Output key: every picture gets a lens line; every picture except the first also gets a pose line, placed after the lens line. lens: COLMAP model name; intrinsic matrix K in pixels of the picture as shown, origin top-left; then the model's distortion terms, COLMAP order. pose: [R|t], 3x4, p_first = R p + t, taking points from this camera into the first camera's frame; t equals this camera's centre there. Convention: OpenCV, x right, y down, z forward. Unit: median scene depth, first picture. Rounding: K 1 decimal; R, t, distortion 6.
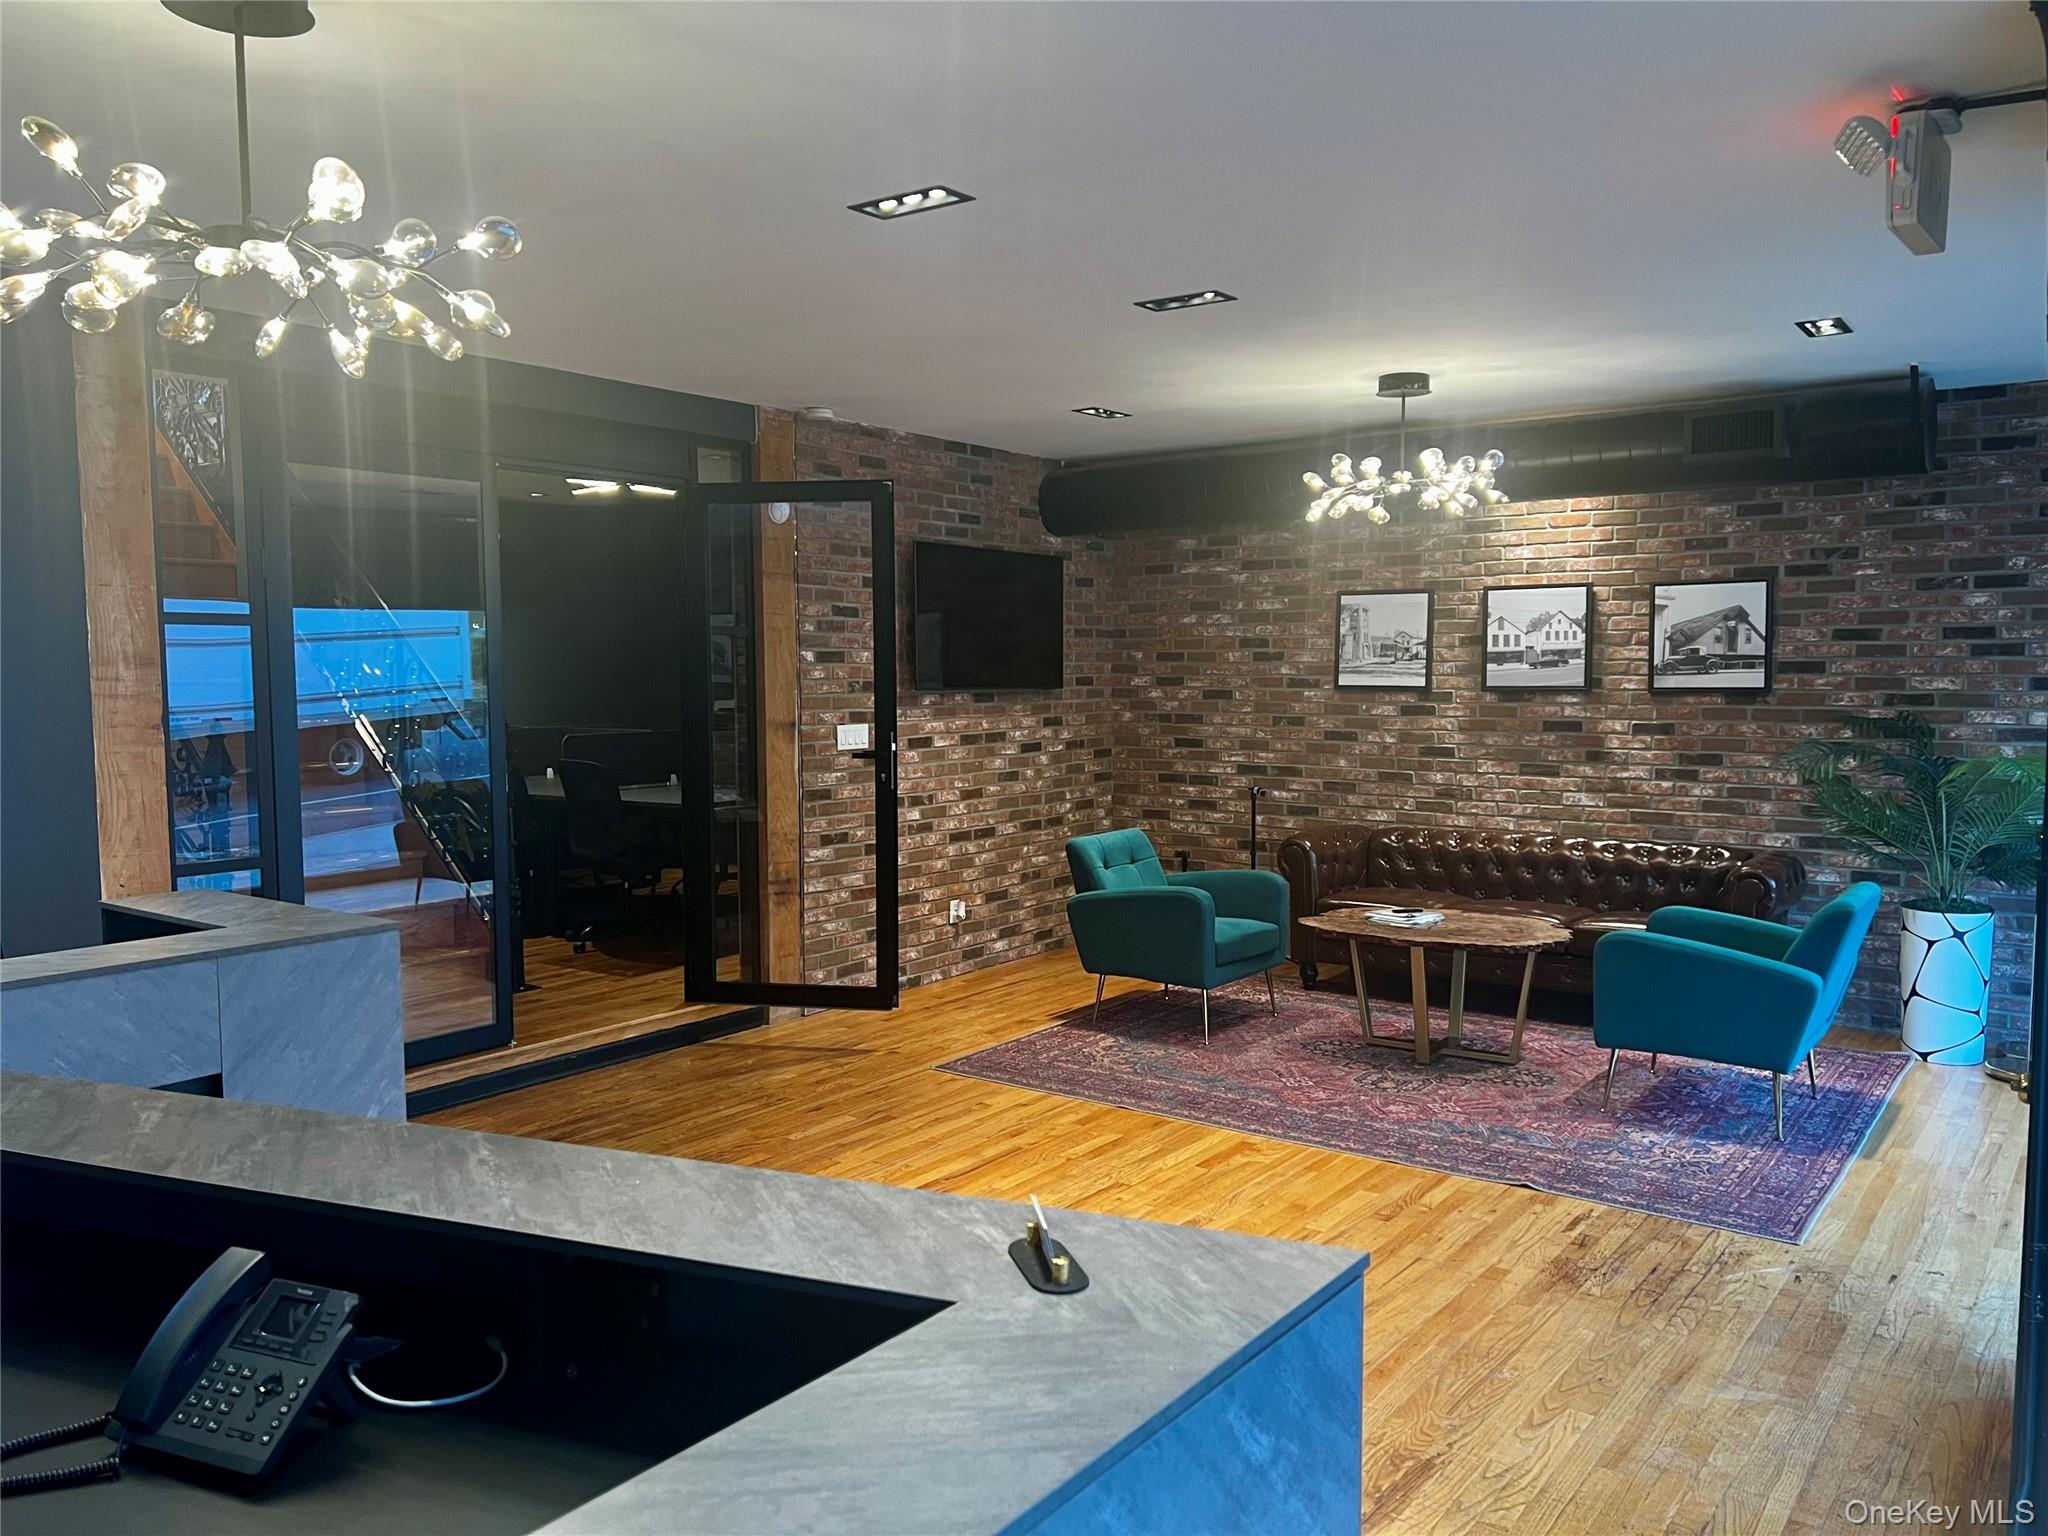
lens RADIAL K [[1546.1, 0, 1036.7], [0, 1546.1, 774.7], [0, 0, 1]] dist [0.017038, 0.001128]
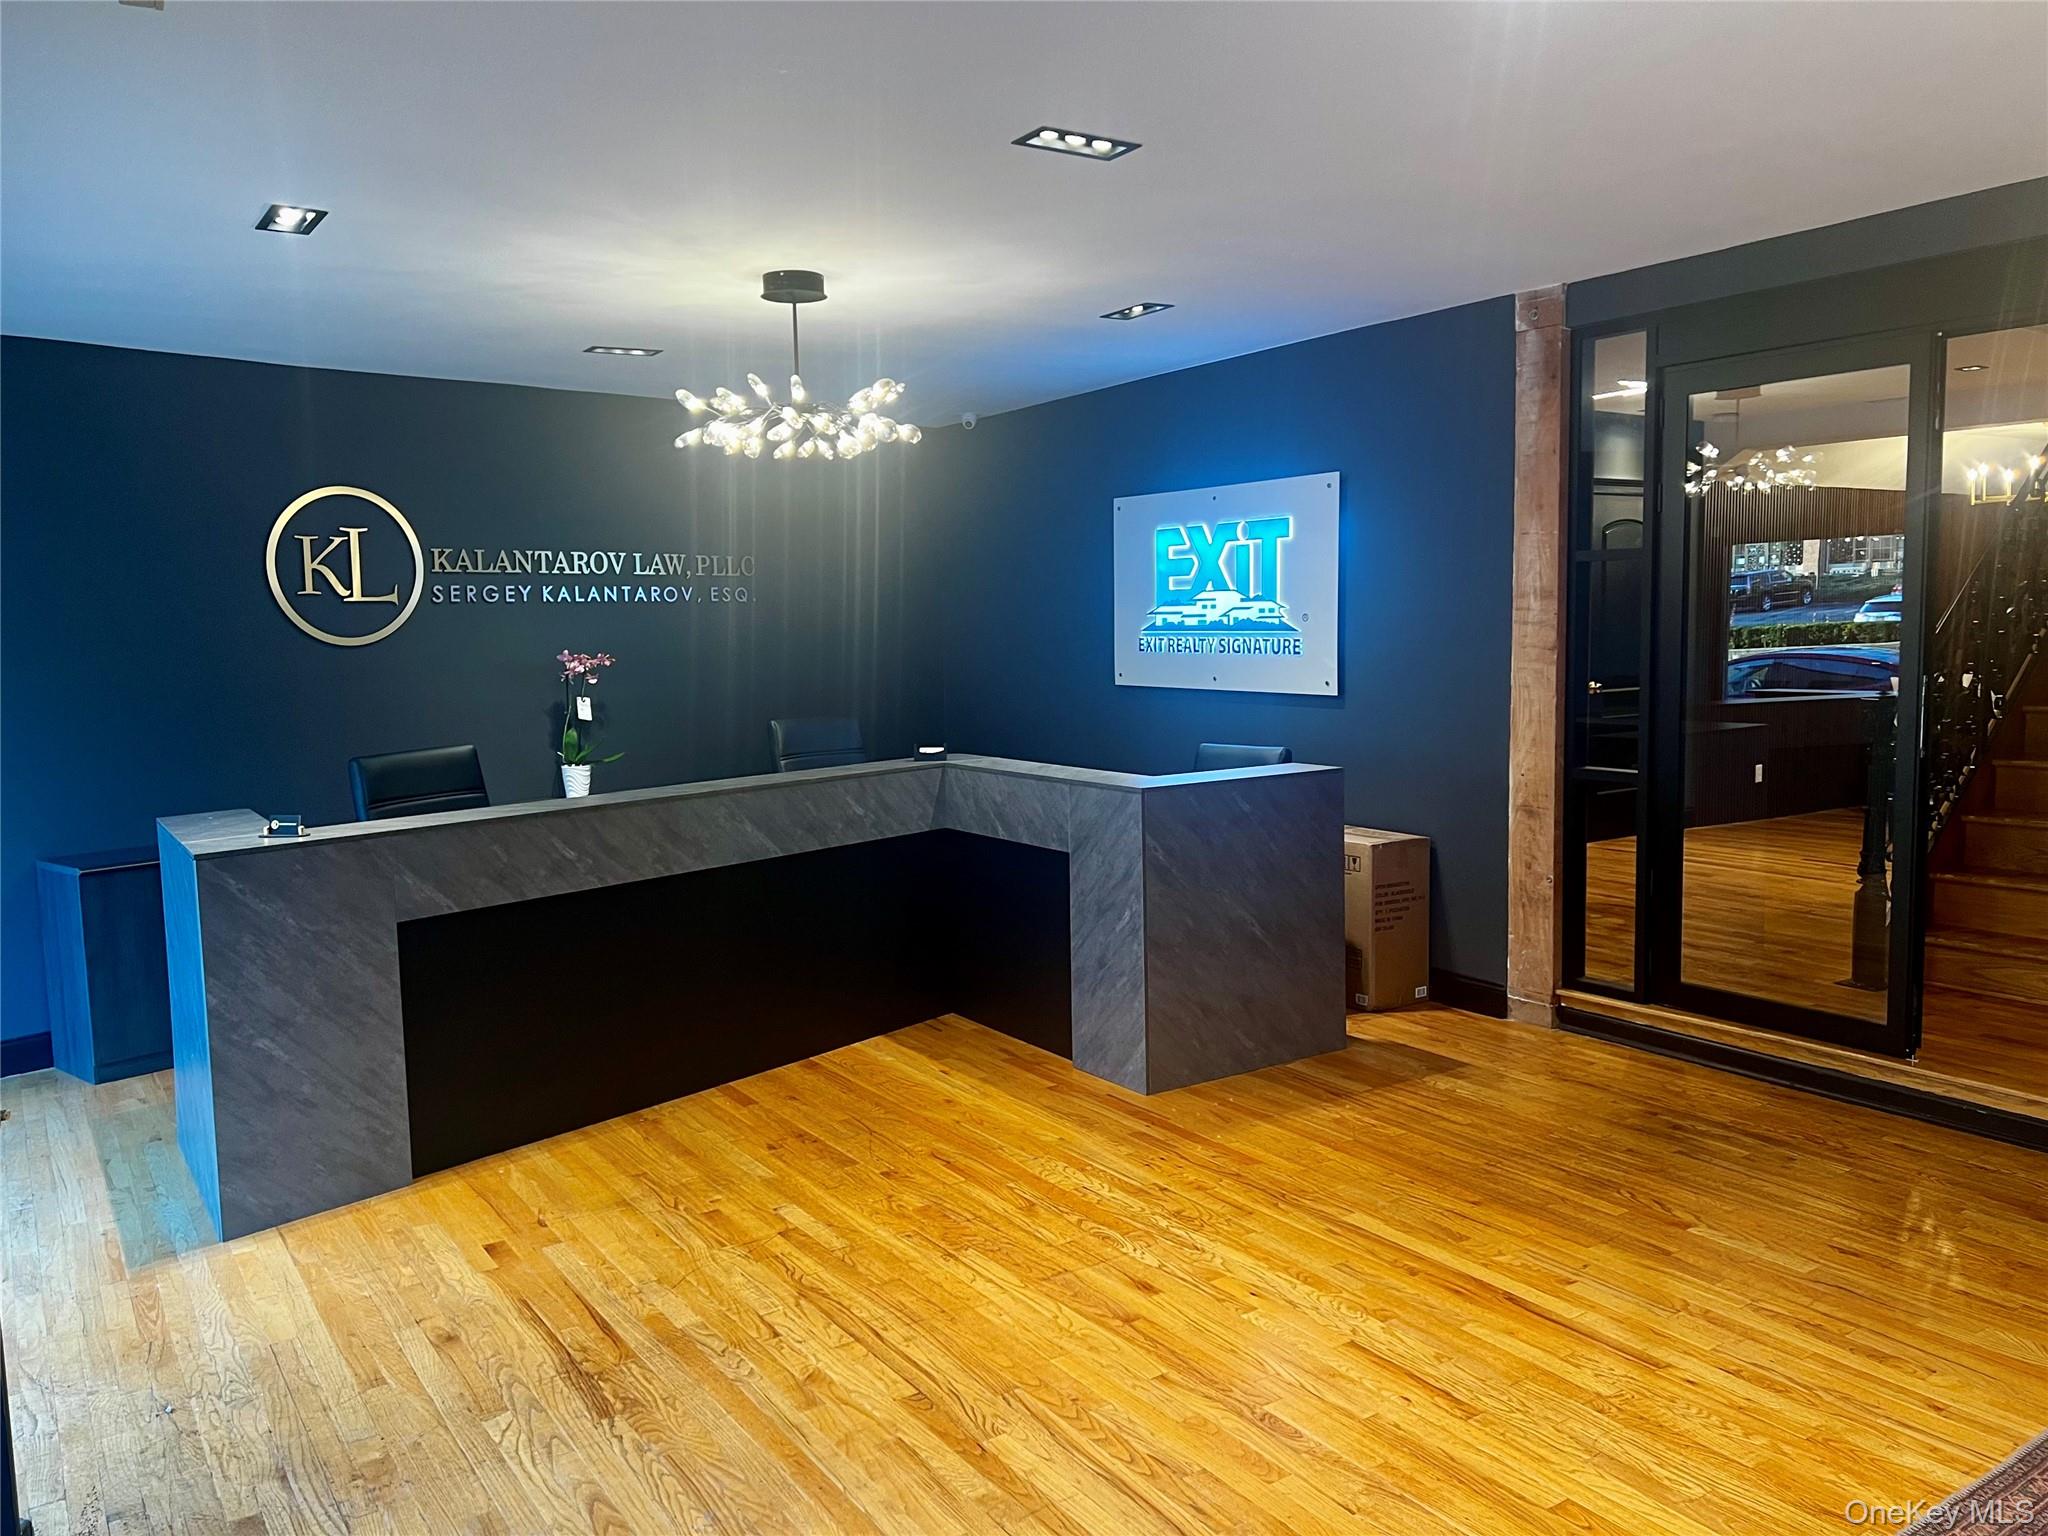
lens RADIAL K [[1546.1, 0, 1036.5], [0, 1546.1, 762.6], [0, 0, 1]] dist [0.017038, 0.001128]
pose [[-0.342026, 0.102659, -0.934066, 0.702641], [-0.047107, 0.990892, 0.126153, -0.076430], [0.938509, 0.087149, -0.334074, 1.041895]]
